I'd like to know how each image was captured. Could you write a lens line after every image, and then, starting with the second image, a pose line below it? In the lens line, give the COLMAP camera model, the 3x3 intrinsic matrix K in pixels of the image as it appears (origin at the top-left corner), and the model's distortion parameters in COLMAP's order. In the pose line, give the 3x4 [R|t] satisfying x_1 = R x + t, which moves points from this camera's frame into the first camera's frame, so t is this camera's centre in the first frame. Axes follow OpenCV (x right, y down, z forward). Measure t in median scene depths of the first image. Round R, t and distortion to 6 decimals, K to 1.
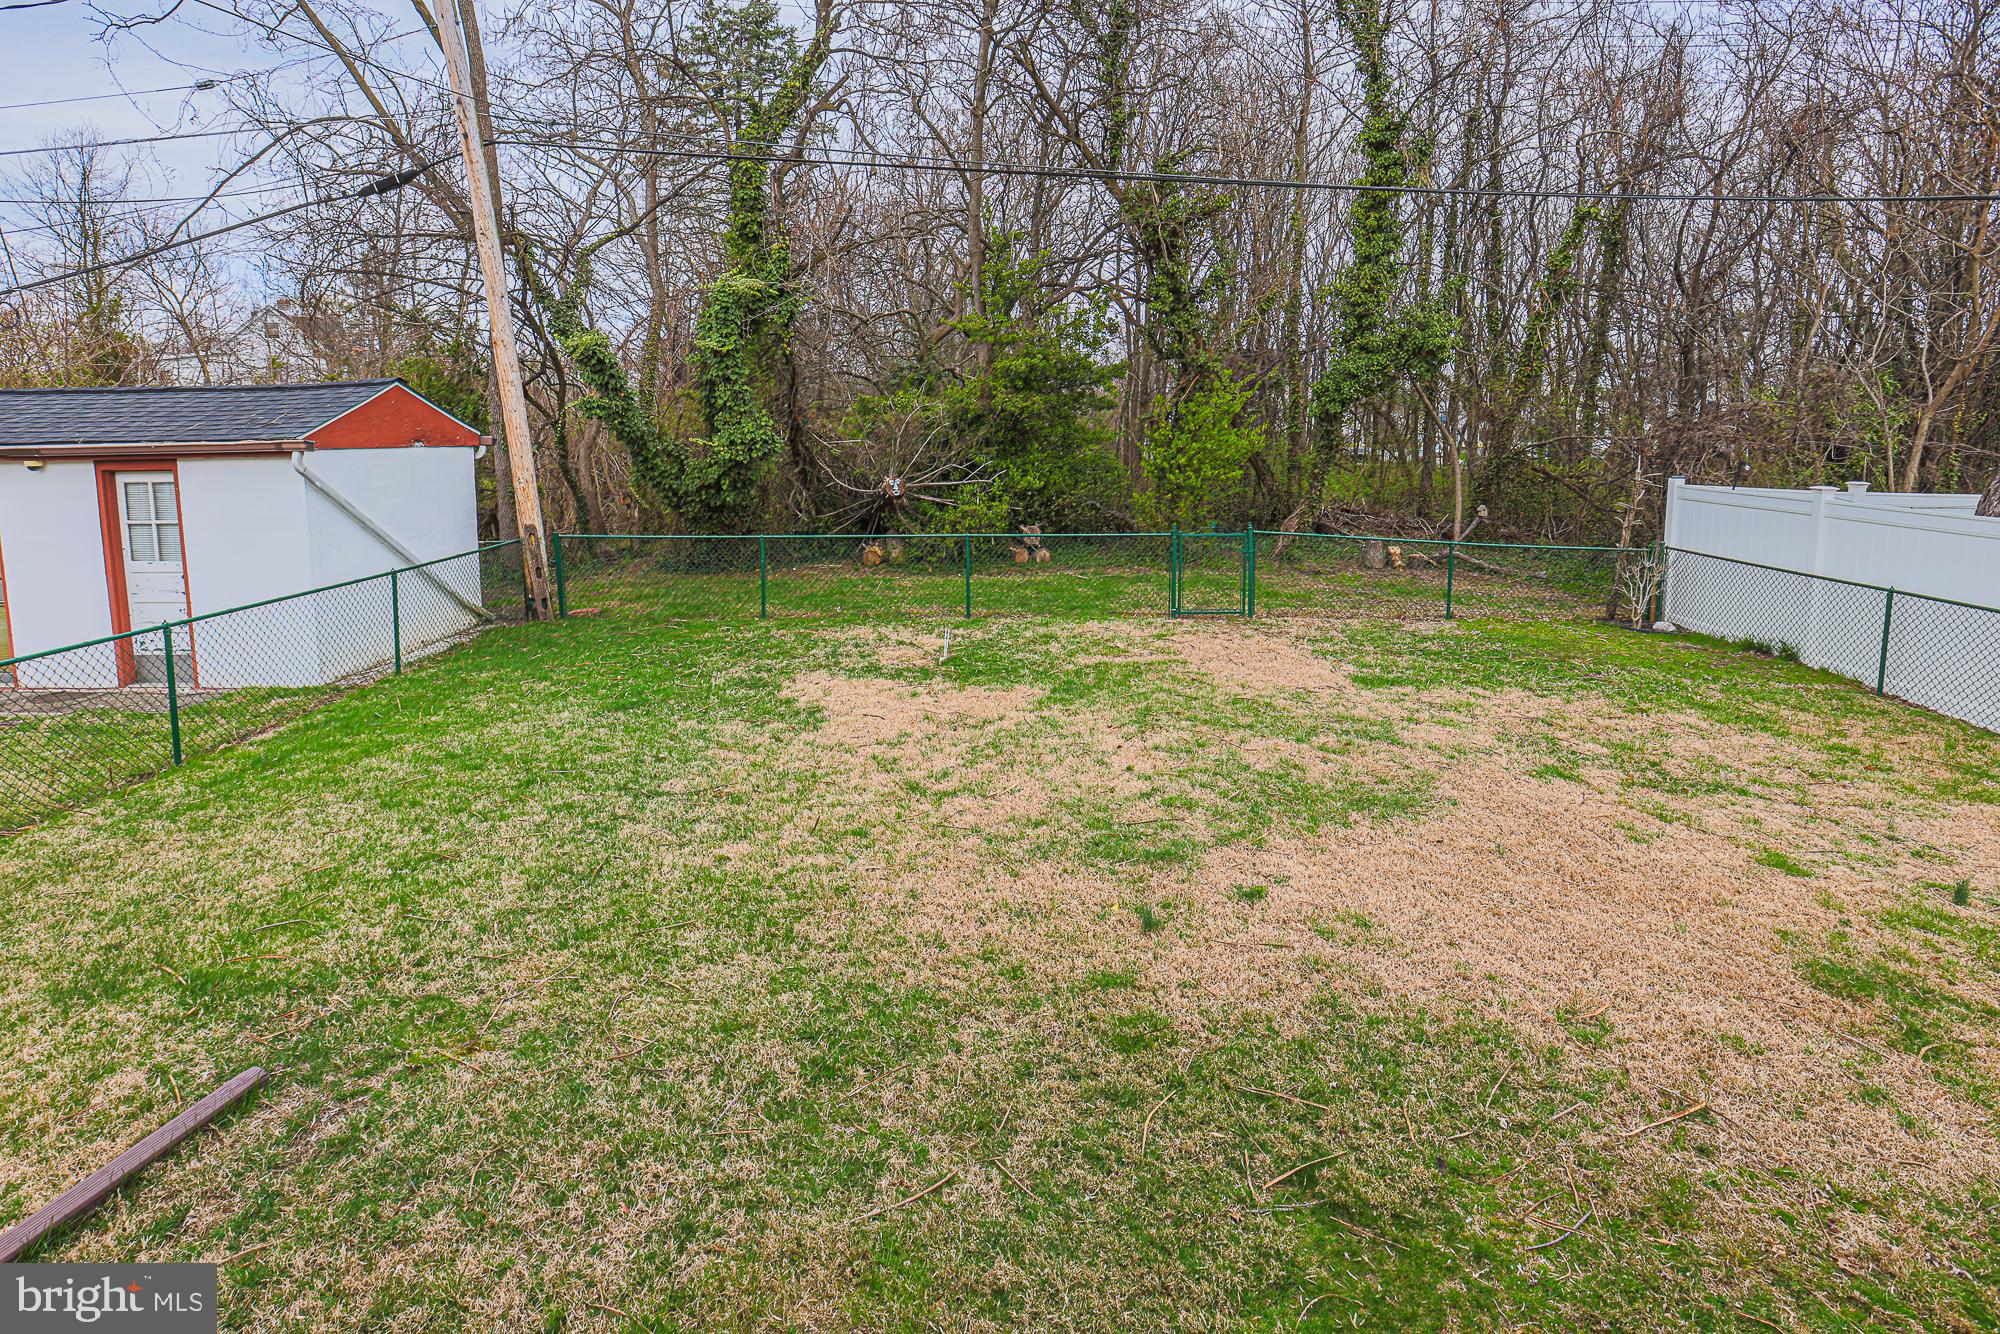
lens RADIAL K [[944.8, 0, 1008.8], [0, 944.8, 522.2], [0, 0, 1]] dist [-0.035430, 0.003932]
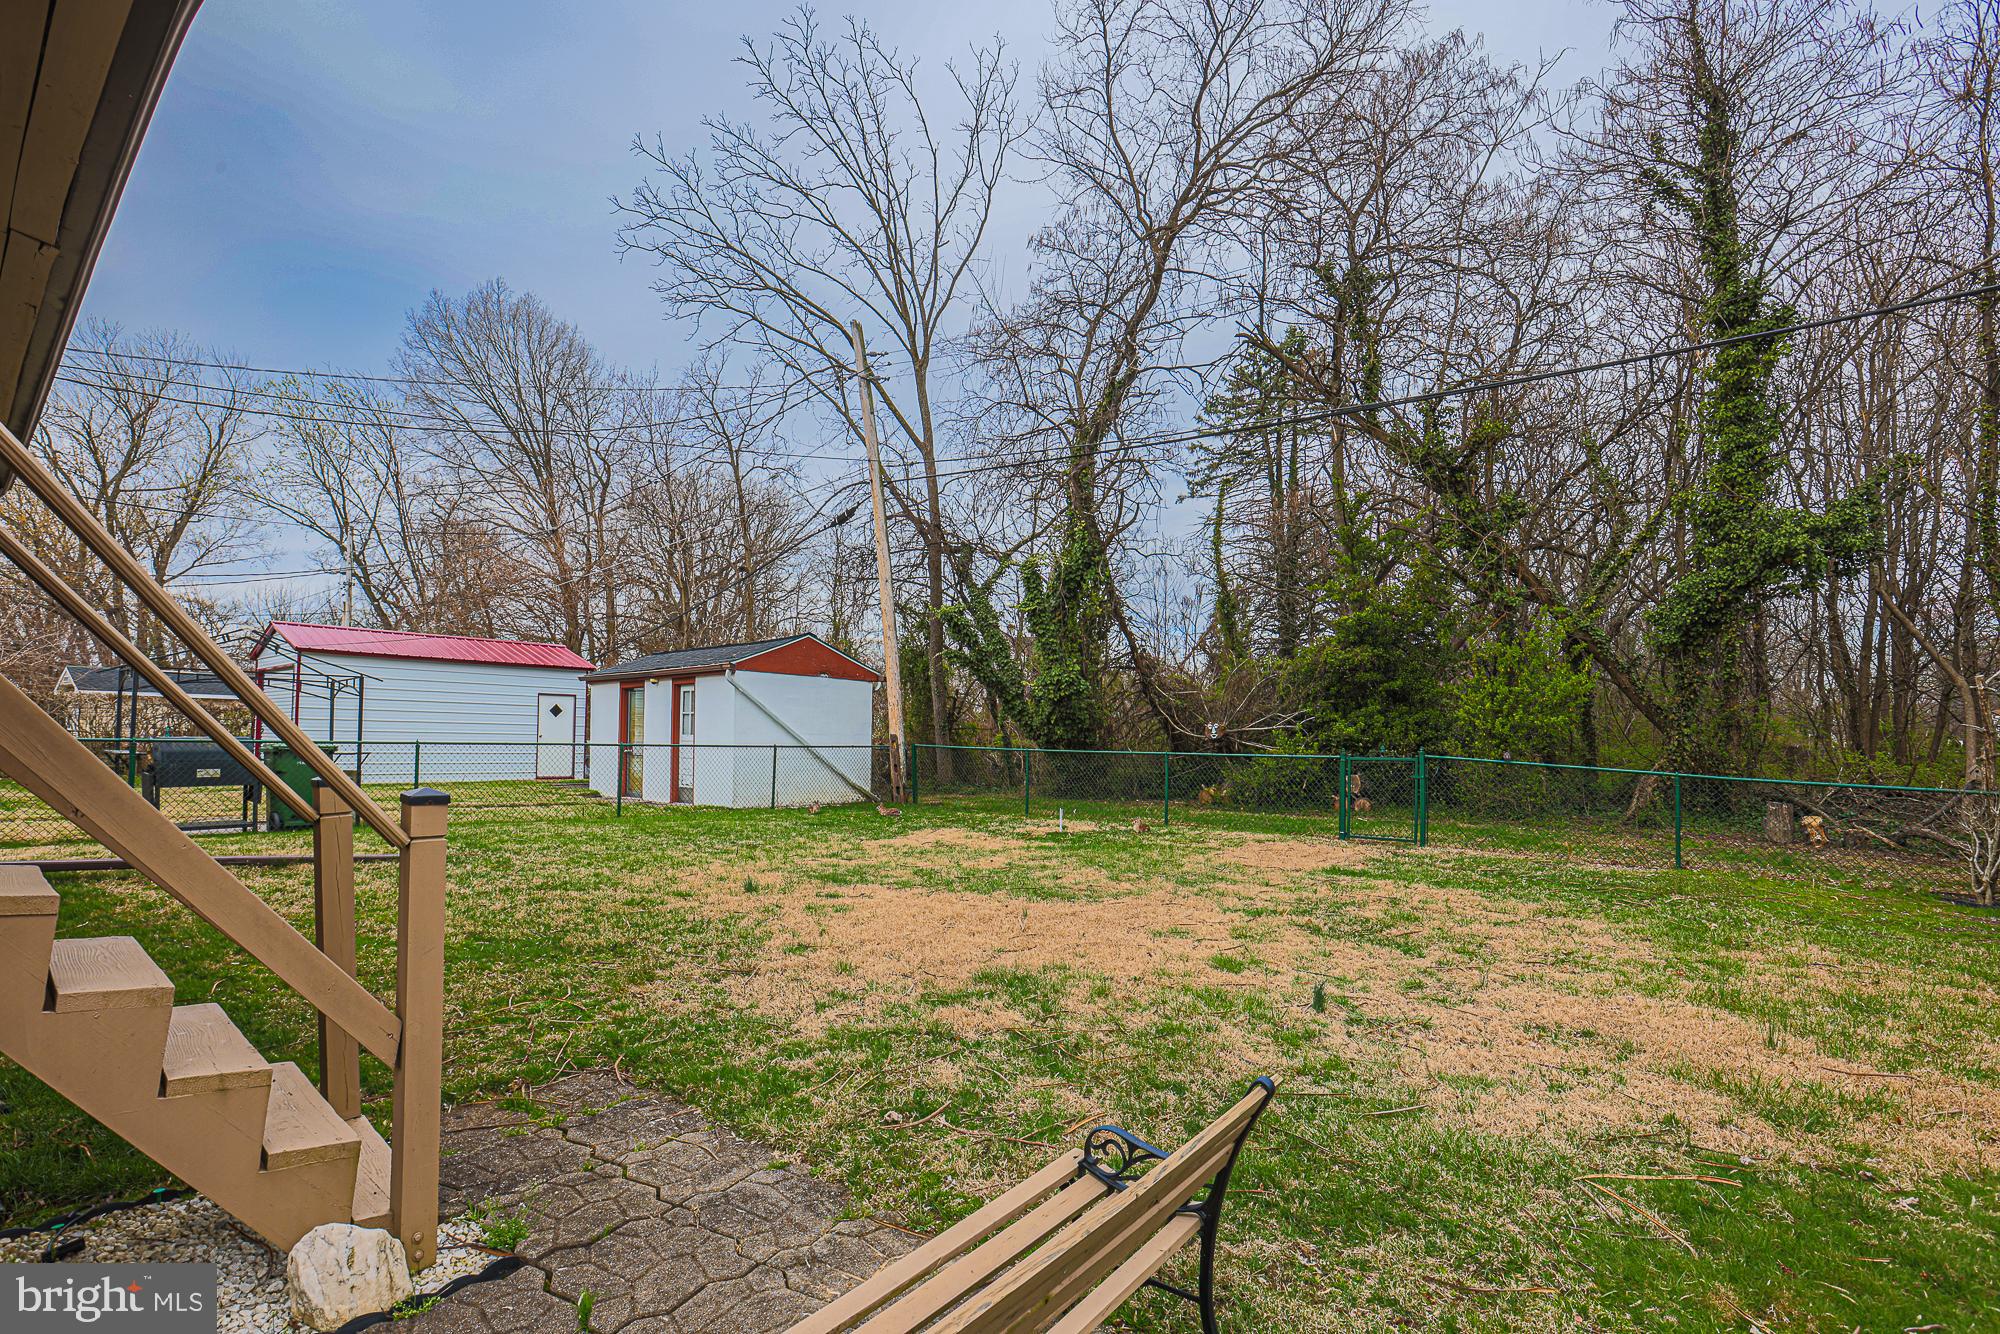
lens RADIAL K [[944.8, 0, 1028.3], [0, 944.8, 753.3], [0, 0, 1]] dist [-0.035430, 0.003932]
pose [[0.753391, 0.025152, -0.657092, 0.544912], [-0.089002, 0.993973, -0.063998, 0.095562], [0.651522, 0.106698, 0.751089, 0.038206]]
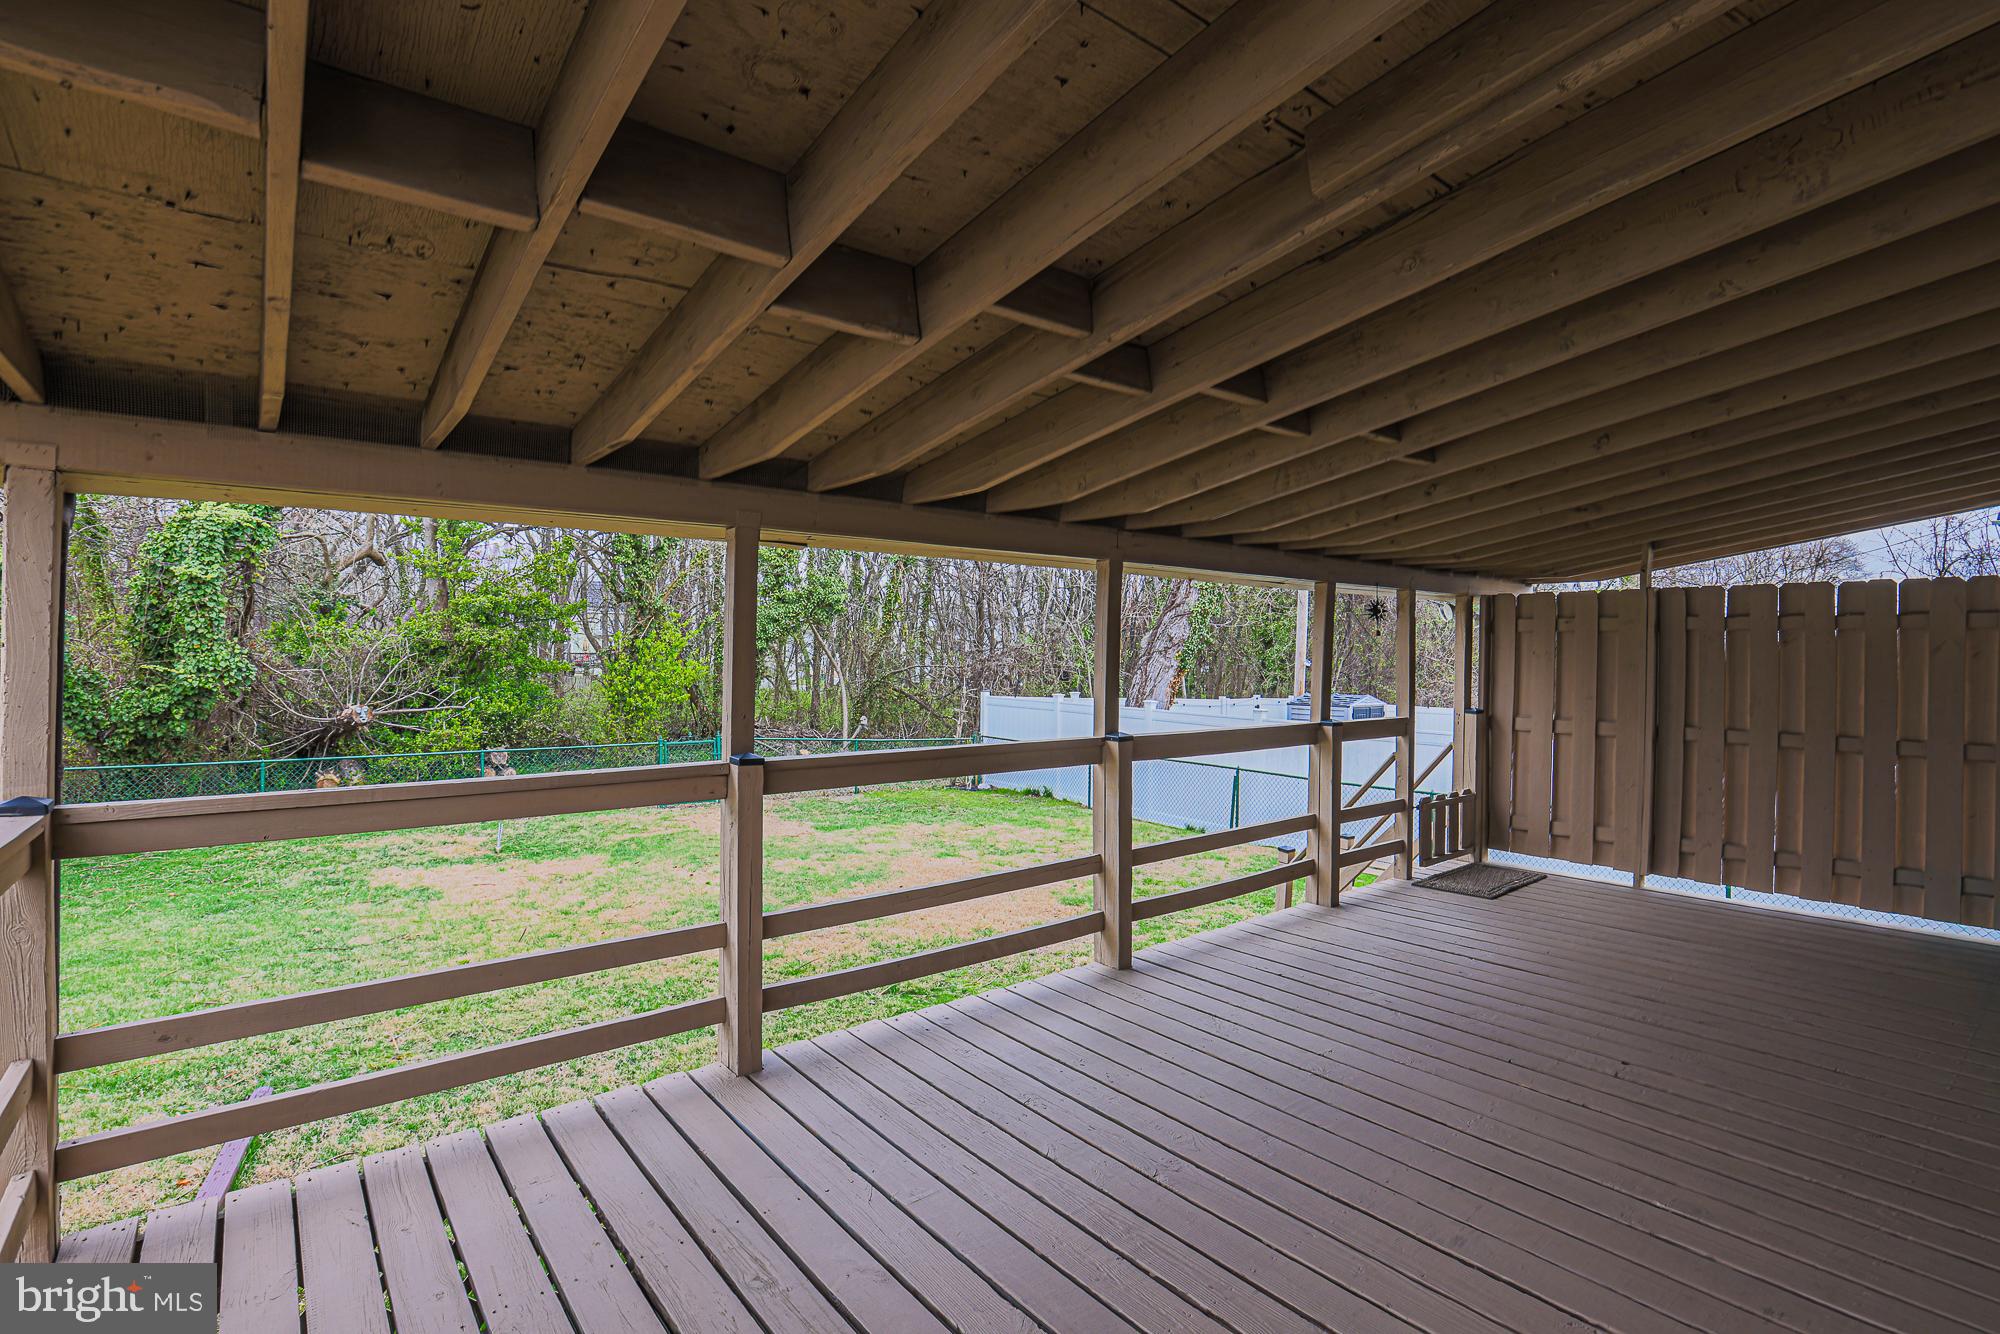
lens RADIAL K [[944.8, 0, 994.9], [0, 944.8, 652.1], [0, 0, 1]] dist [-0.035430, 0.003932]
pose [[0.794972, 0.011104, 0.606545, -0.226787], [0.055398, 0.994326, -0.090811, 0.030443], [-0.604112, 0.105794, 0.789846, -0.267459]]
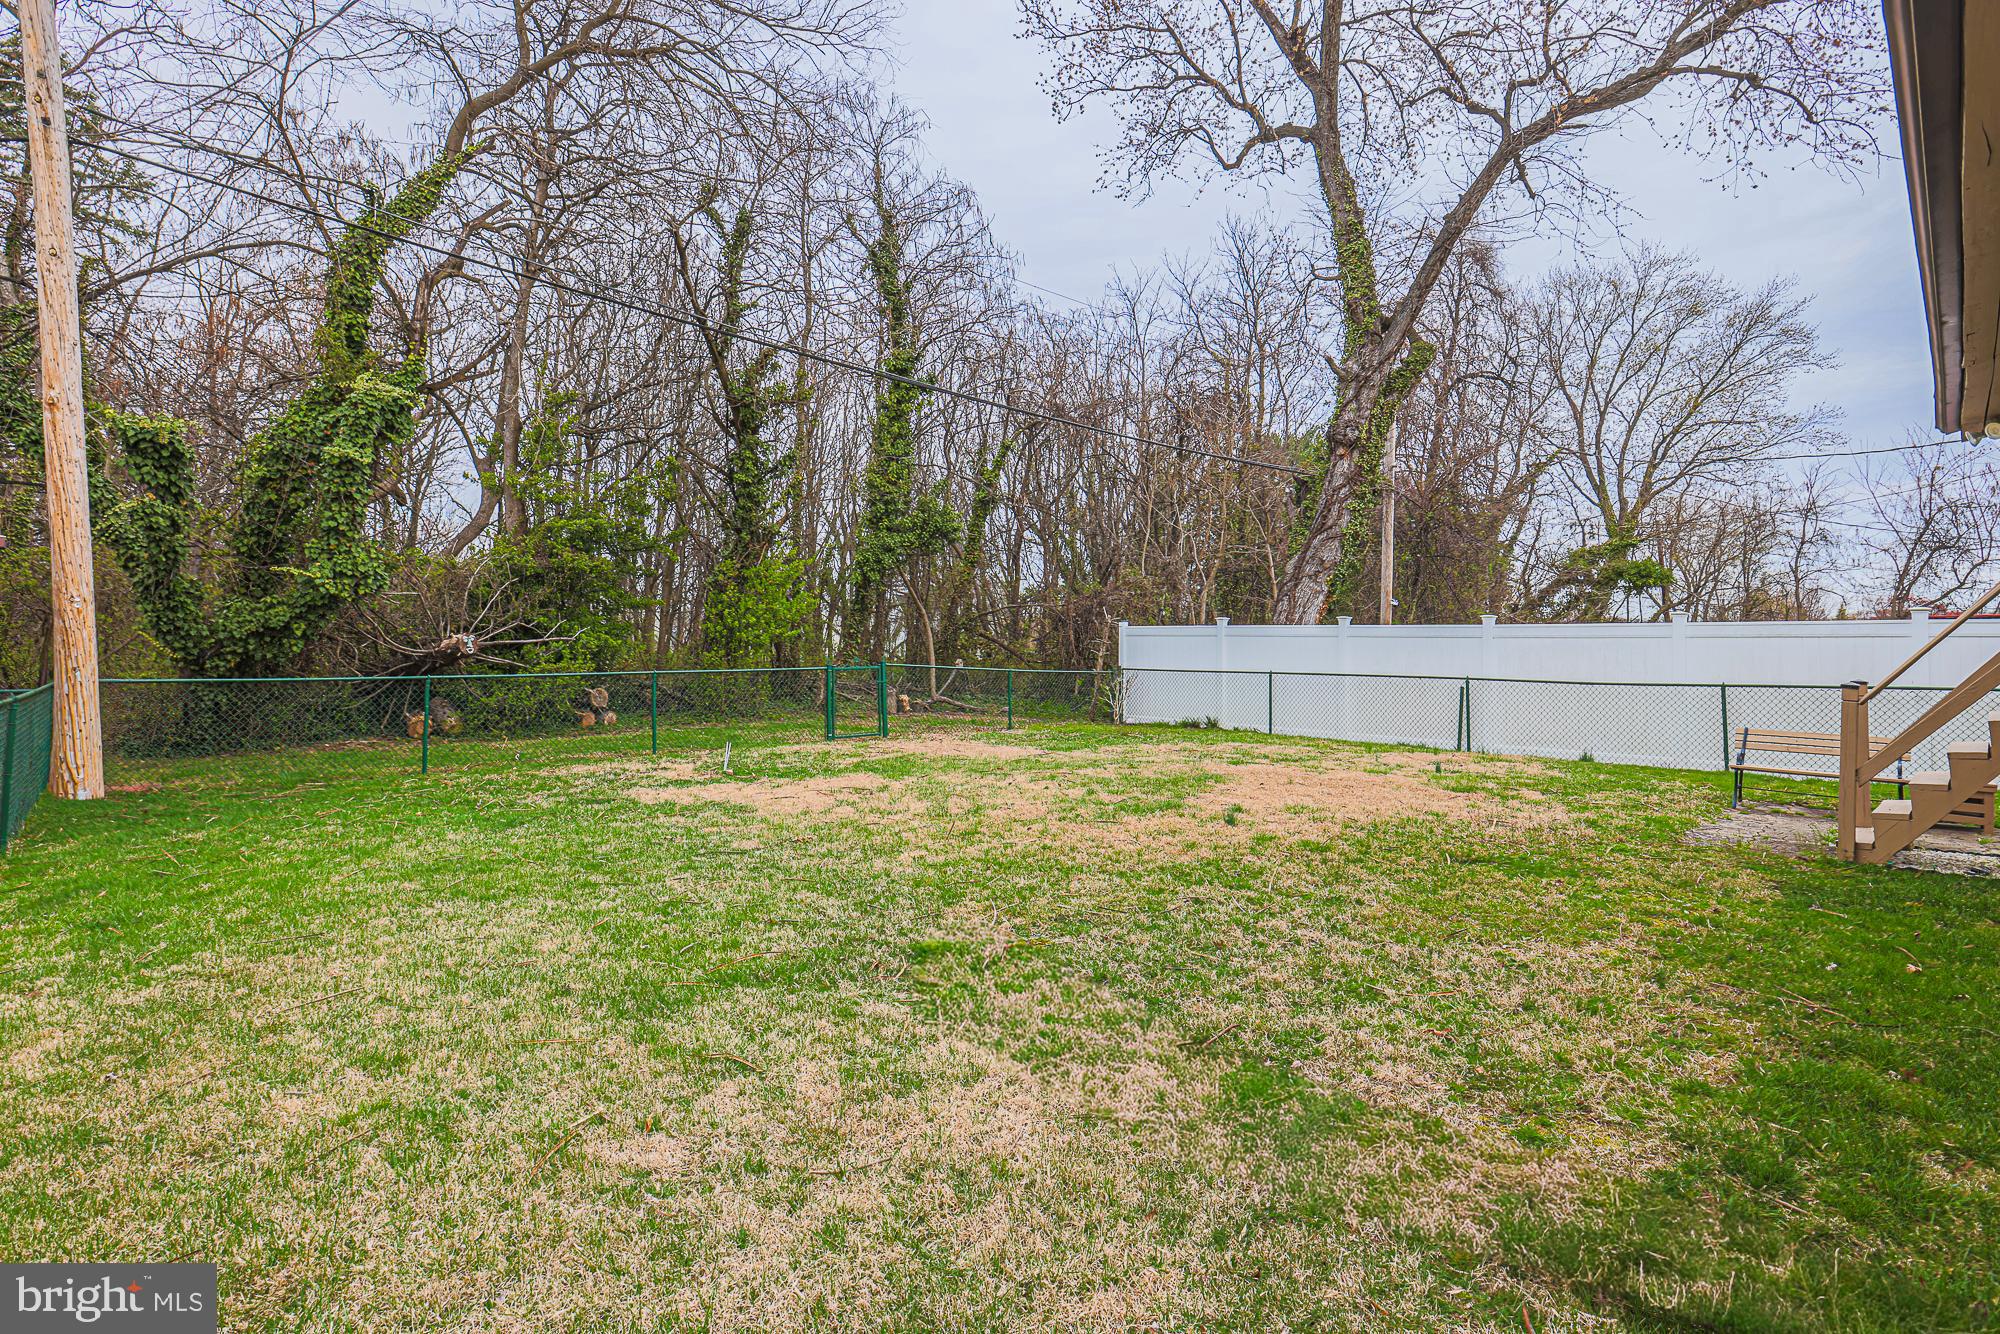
lens RADIAL K [[944.8, 0, 975.8], [0, 944.8, 596.0], [0, 0, 1]] dist [-0.035430, 0.003932]
pose [[0.753271, 0.031439, 0.656958, -0.424898], [0.072709, 0.988754, -0.130686, 0.086421], [-0.653679, 0.146209, 0.742514, 0.024099]]
